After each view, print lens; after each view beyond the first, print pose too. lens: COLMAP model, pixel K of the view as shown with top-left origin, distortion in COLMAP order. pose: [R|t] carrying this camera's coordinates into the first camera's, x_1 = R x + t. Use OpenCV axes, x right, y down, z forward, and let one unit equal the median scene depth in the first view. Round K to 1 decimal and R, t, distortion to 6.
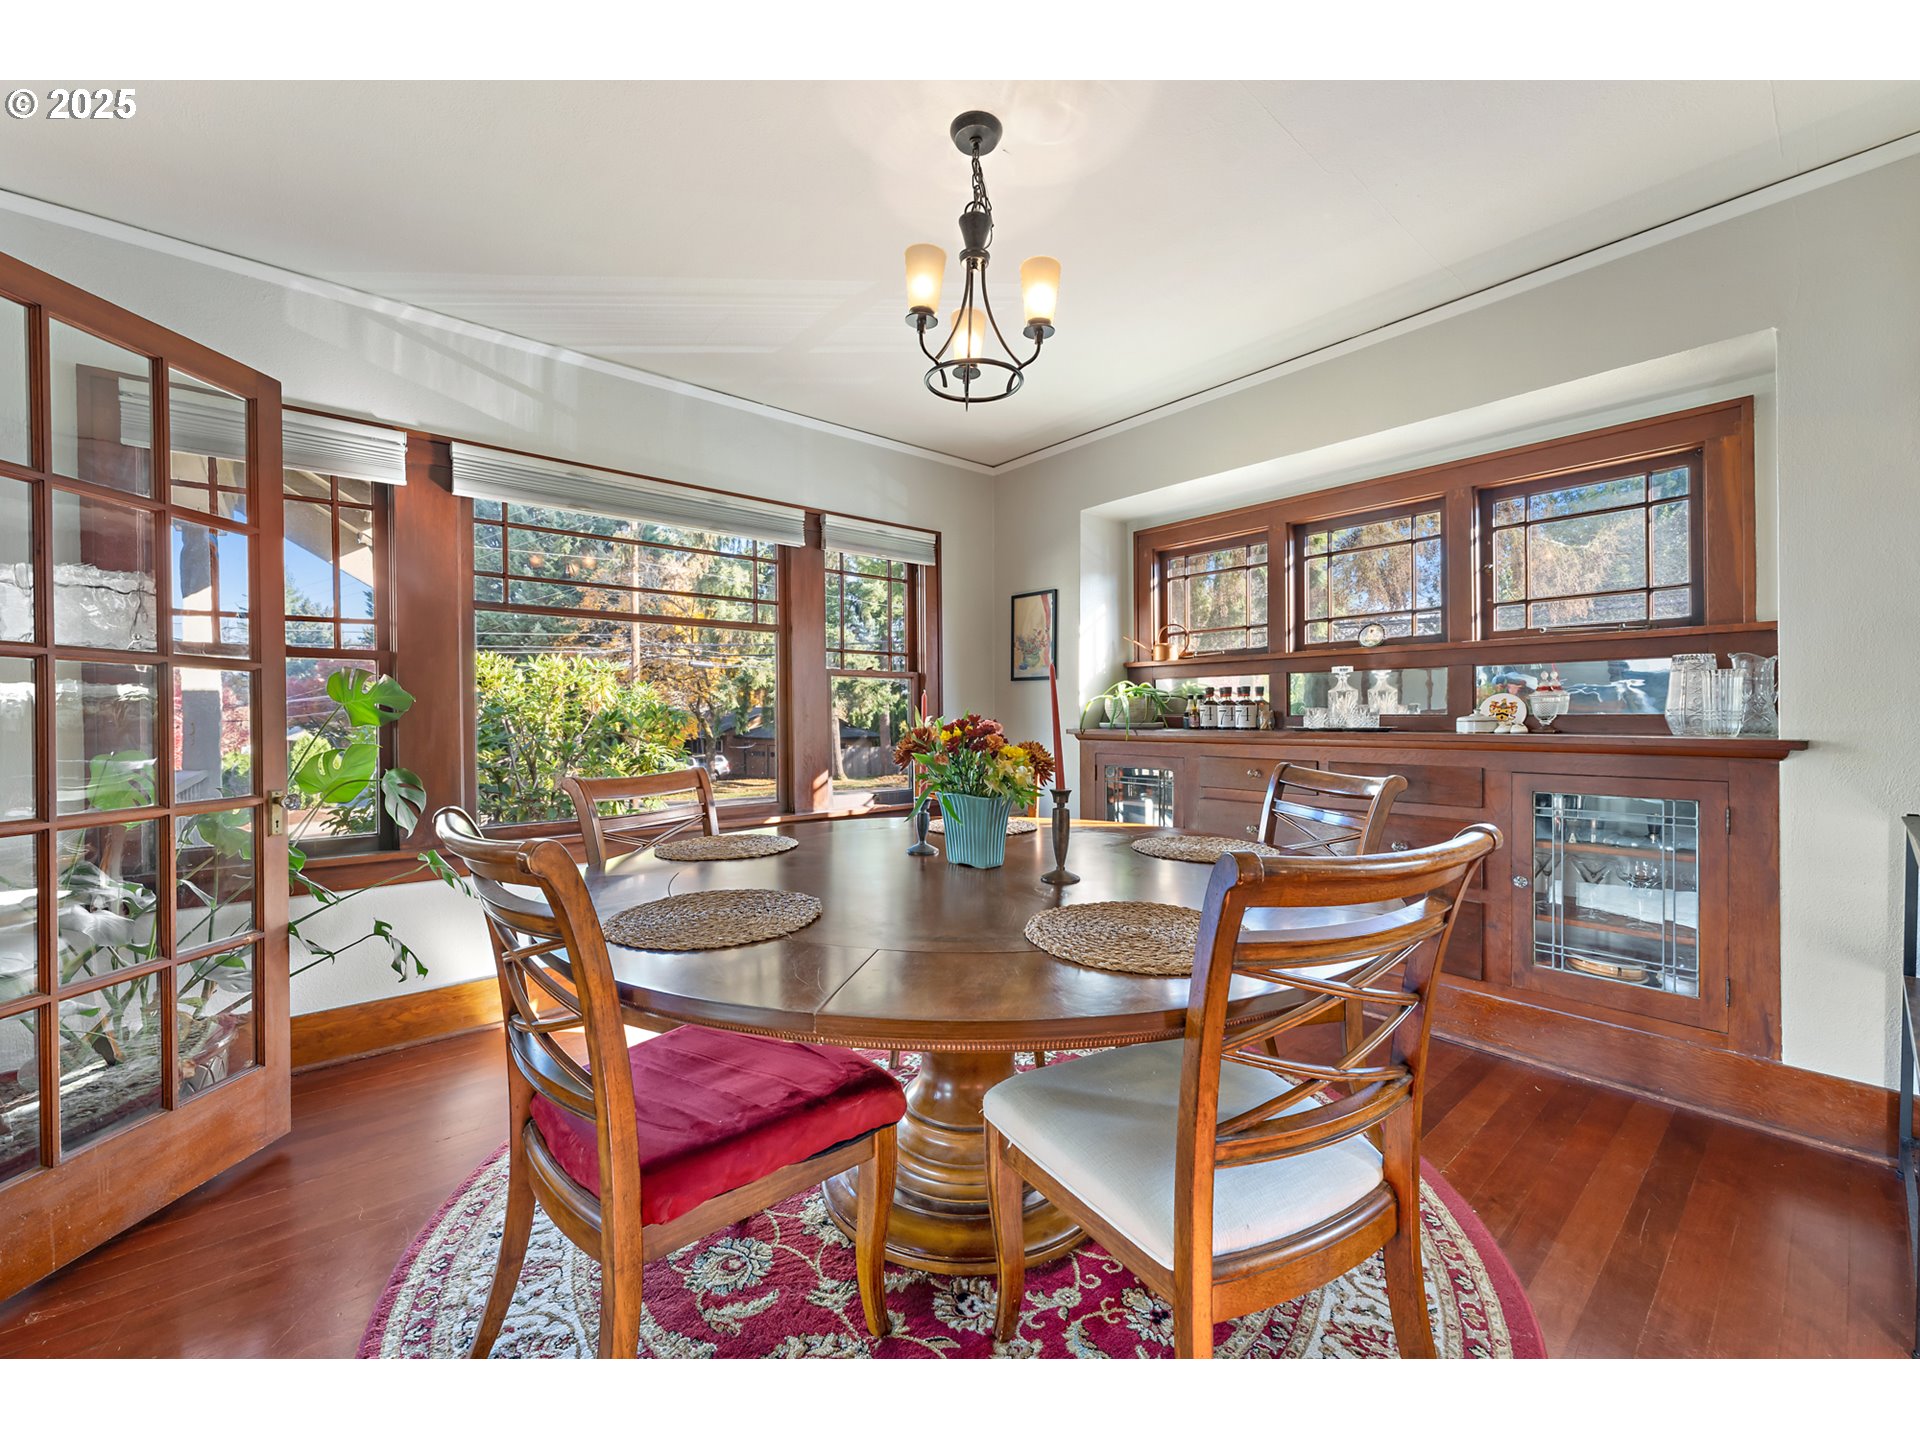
lens RADIAL K [[776.9, 0, 952.2], [0, 776.9, 726.5], [0, 0, 1]] dist [-0.002364, 0.000105]
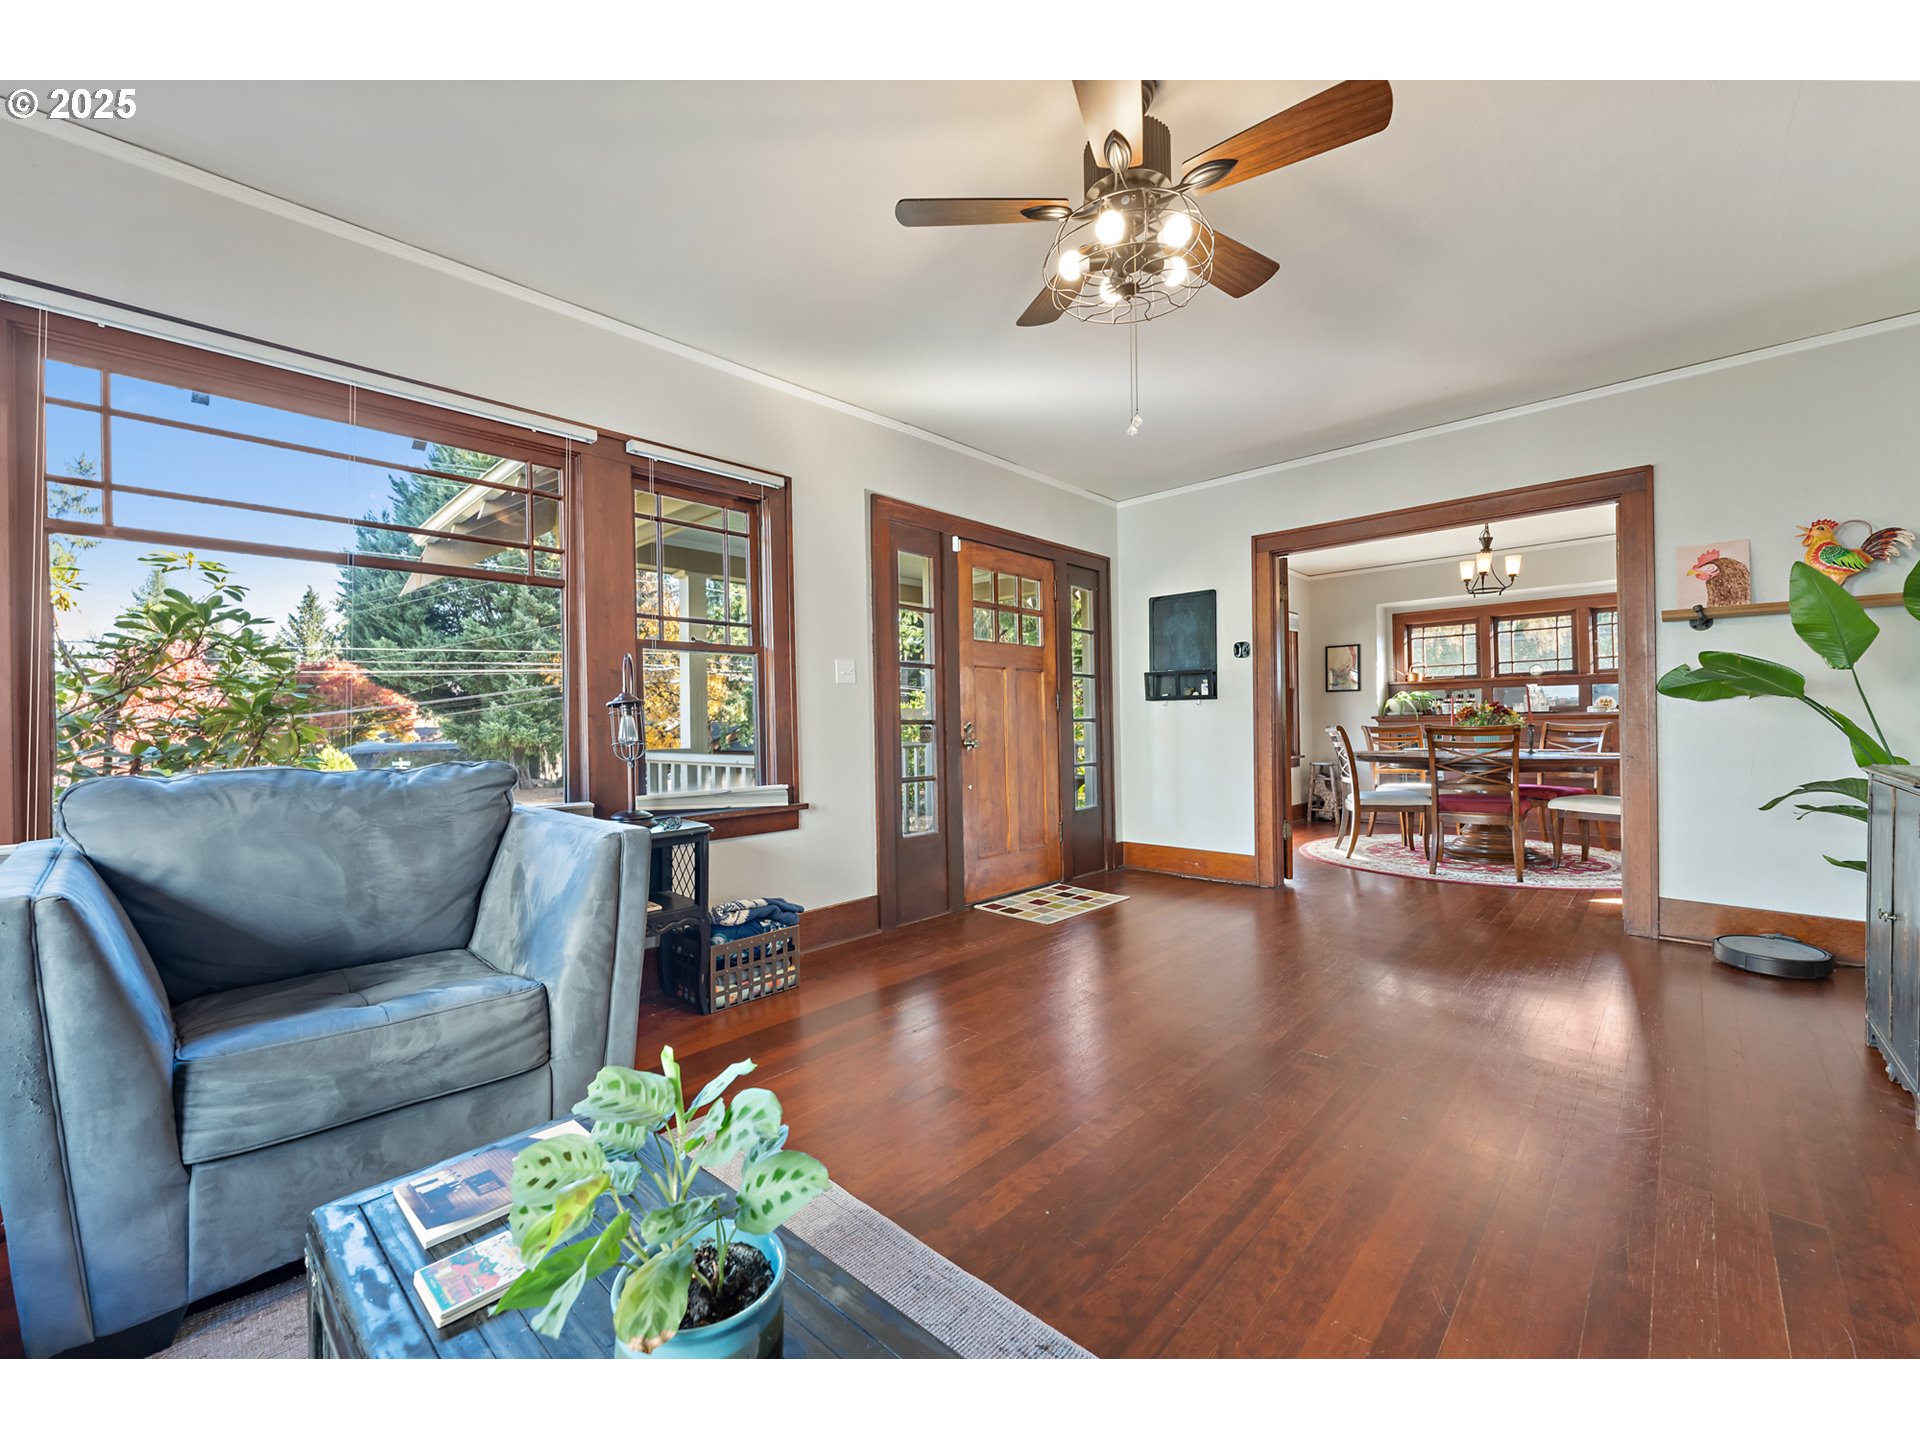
lens RADIAL K [[768.9, 0, 960.0], [0, 768.9, 720.0], [0, 0, 1]] dist [0.000413, 0.000024]
pose [[0.993176, -0.008809, 0.116292, -1.257560], [0.011788, 0.999619, -0.024946, 0.055244], [-0.116028, 0.026147, 0.992902, -0.908139]]
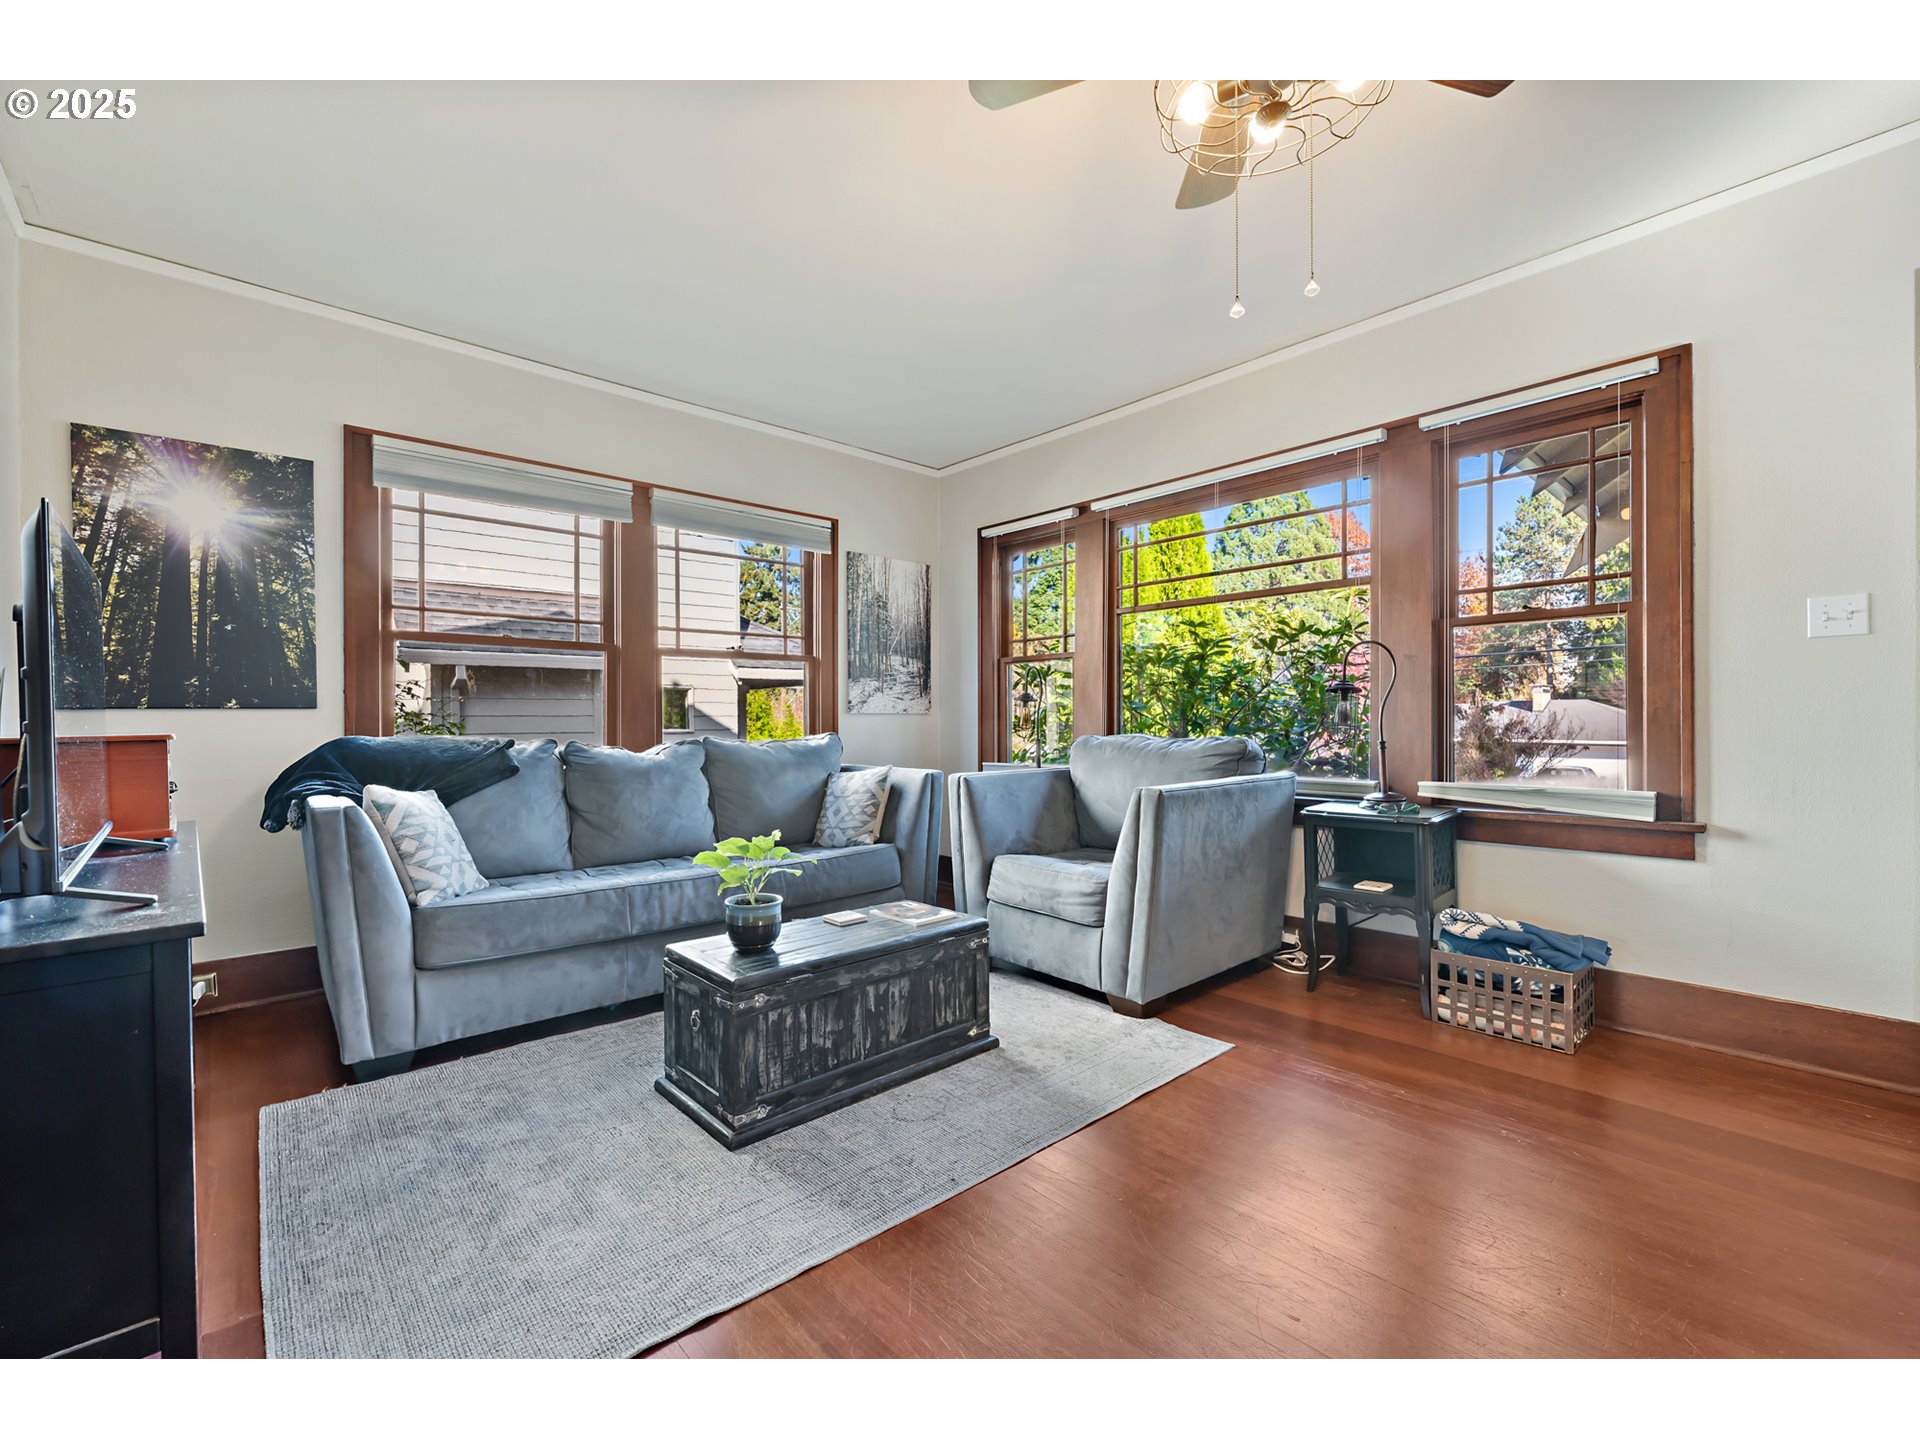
lens RADIAL K [[819.1, 0, 959.6], [0, 819.1, 724.6], [0, 0, 1]] dist [-0.001322, -0.000282]
pose [[0.034660, 0.009922, -0.999350, -0.684499], [-0.011224, 0.999892, 0.009538, 0.049617], [0.999336, 0.010886, 0.034767, -0.578854]]
